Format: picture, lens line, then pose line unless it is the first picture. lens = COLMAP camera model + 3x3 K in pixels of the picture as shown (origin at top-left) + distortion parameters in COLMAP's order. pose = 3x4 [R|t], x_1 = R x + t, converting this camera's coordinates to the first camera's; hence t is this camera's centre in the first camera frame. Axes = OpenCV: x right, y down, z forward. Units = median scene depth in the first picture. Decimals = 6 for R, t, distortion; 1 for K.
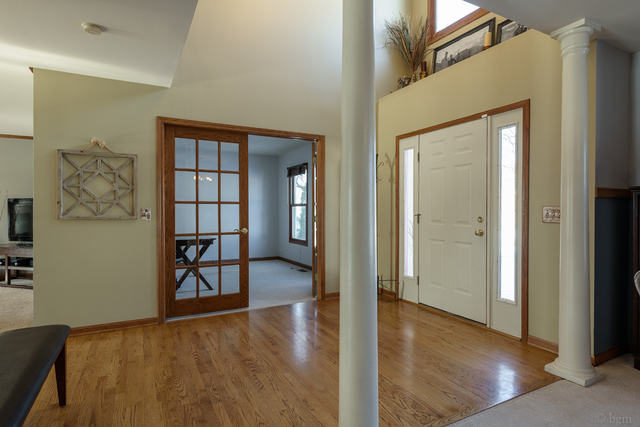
lens RADIAL K [[346.9, 0, 320.0], [0, 346.9, 213.5], [0, 0, 1]] dist [0.024511, -0.000343]
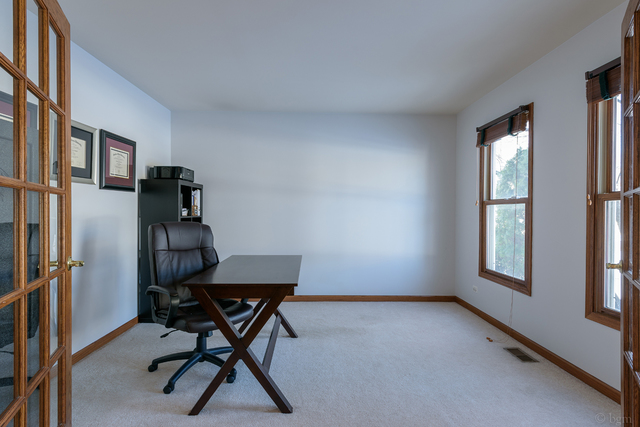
lens RADIAL K [[346.9, 0, 320.0], [0, 346.9, 213.5], [0, 0, 1]] dist [0.024511, -0.000343]
pose [[0.891012, 0.009269, -0.453886, -0.067250], [-0.010289, 0.999947, 0.000223, -0.005376], [0.453864, 0.004471, 0.891060, 0.450190]]
